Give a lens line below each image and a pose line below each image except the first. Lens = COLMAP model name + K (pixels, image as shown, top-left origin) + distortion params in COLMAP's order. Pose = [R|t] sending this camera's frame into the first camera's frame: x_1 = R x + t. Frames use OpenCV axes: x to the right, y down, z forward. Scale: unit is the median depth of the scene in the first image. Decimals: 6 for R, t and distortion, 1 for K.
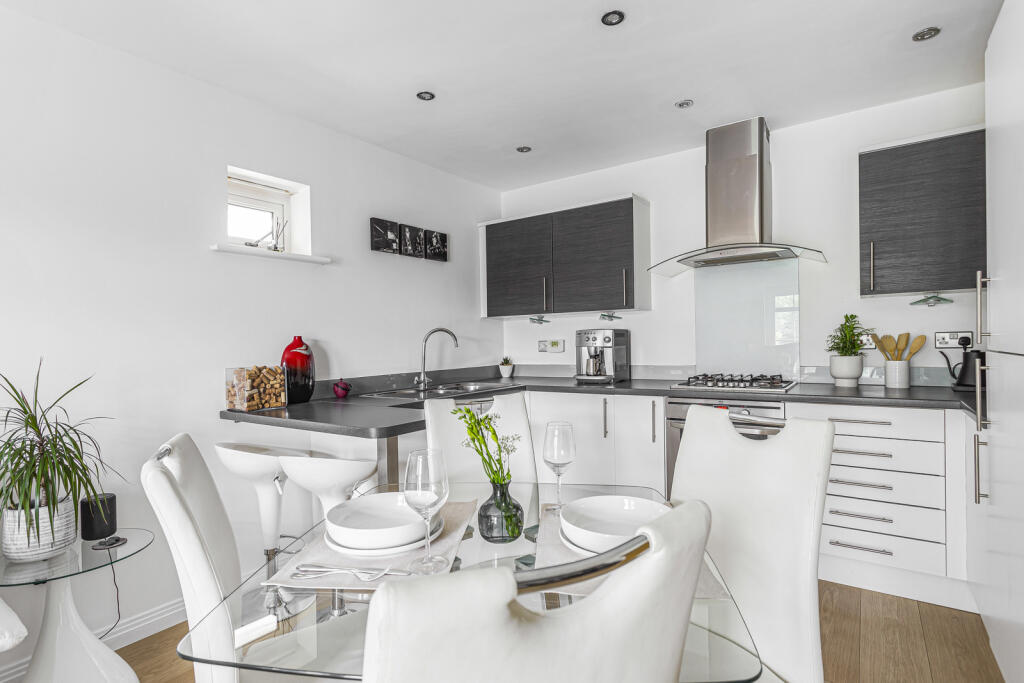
lens RADIAL K [[490.7, 0, 520.1], [0, 490.7, 347.7], [0, 0, 1]] dist [0.006356, 0.001554]
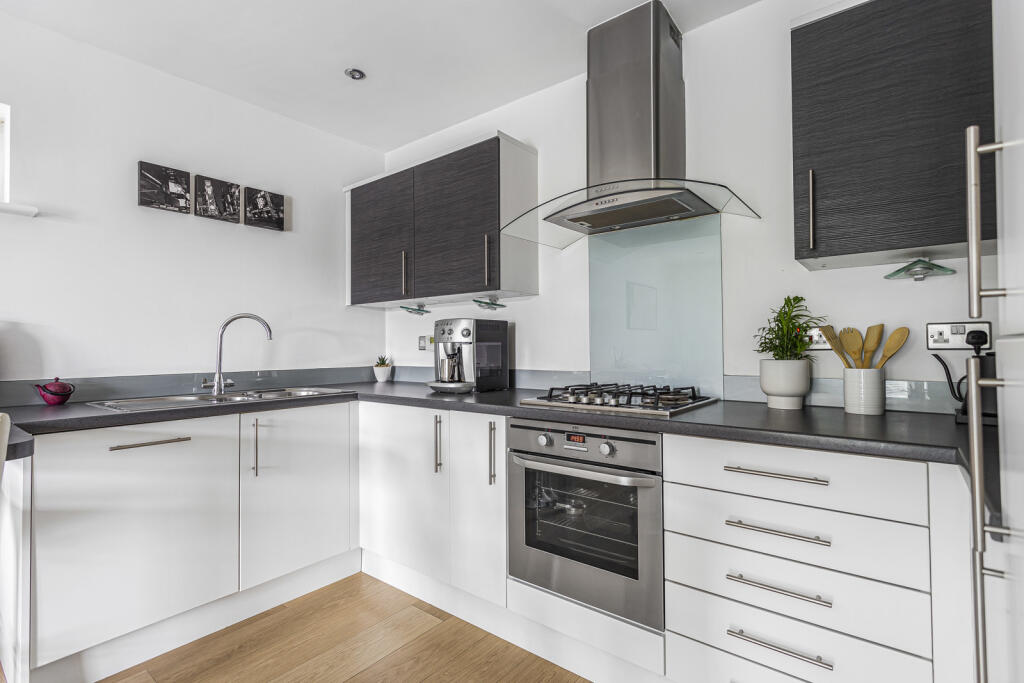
lens RADIAL K [[490.7, 0, 504.1], [0, 490.7, 335.9], [0, 0, 1]] dist [0.006356, 0.001554]
pose [[0.998144, 0.017400, -0.058361, 0.294850], [-0.019396, 0.999240, -0.033811, 0.012477], [0.057729, 0.034880, 0.997723, 0.300017]]
